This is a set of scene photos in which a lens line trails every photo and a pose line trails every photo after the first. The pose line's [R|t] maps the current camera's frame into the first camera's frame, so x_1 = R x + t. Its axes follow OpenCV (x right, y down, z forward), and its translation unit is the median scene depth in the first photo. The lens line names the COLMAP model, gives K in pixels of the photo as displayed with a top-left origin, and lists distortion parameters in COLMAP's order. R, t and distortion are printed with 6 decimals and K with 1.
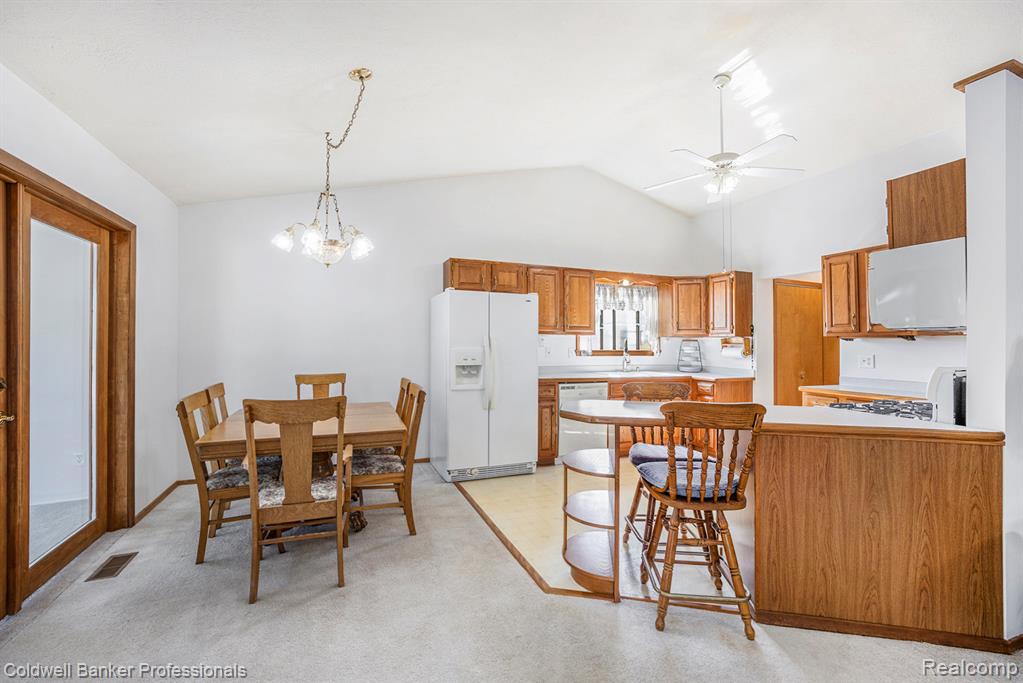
lens RADIAL K [[415.5, 0, 508.8], [0, 415.5, 338.0], [0, 0, 1]] dist [-0.001344, -0.000013]
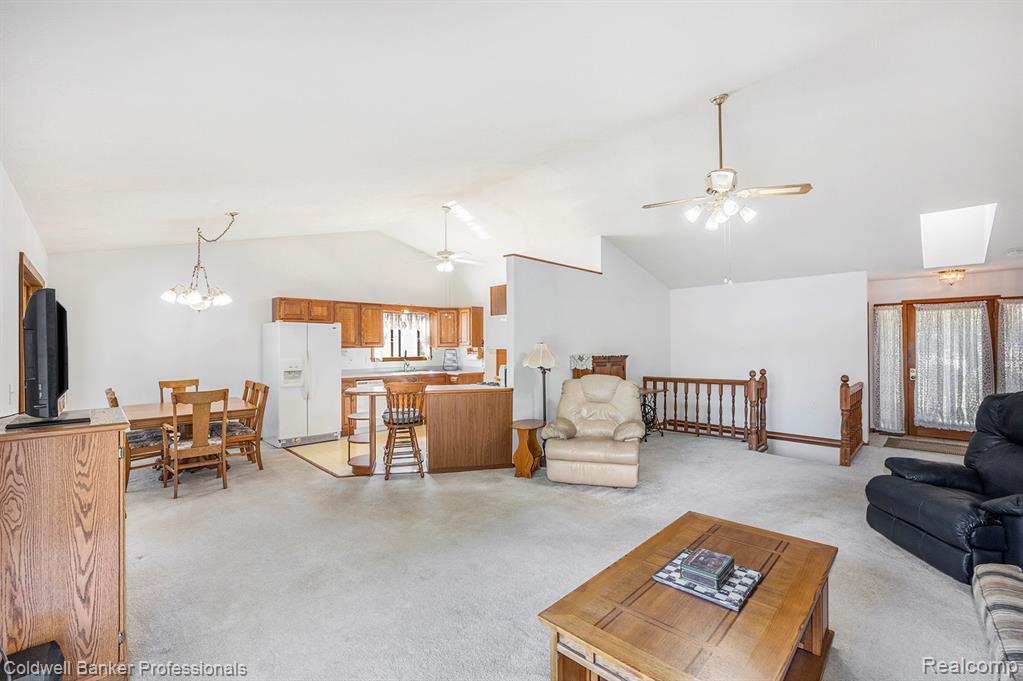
lens RADIAL K [[413.1, 0, 471.6], [0, 413.1, 337.9], [0, 0, 1]] dist [-0.001251, 0.000011]
pose [[0.944342, -0.007240, 0.328887, 0.021001], [0.009386, 0.999944, -0.004936, -0.035201], [-0.328833, 0.007749, 0.944356, -0.556021]]
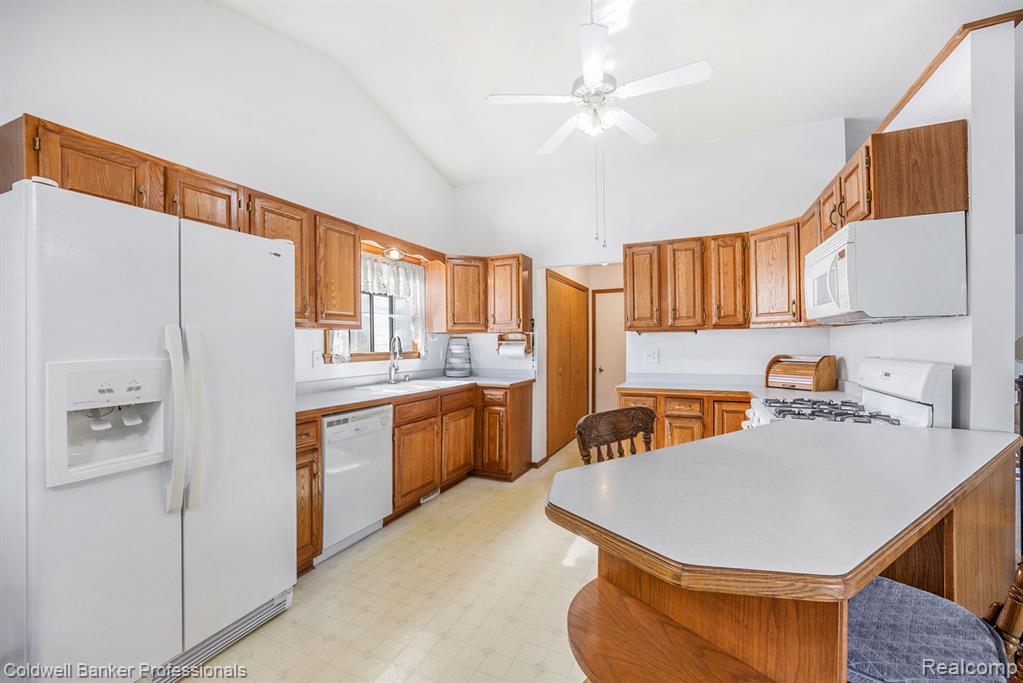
lens RADIAL K [[436.1, 0, 504.1], [0, 436.1, 335.2], [0, 0, 1]] dist [0.000063, 0.000125]
pose [[0.734256, -0.003140, 0.678865, -0.090220], [0.005429, 0.999984, -0.001246, 0.004161], [-0.678851, 0.004600, 0.734262, 0.407804]]
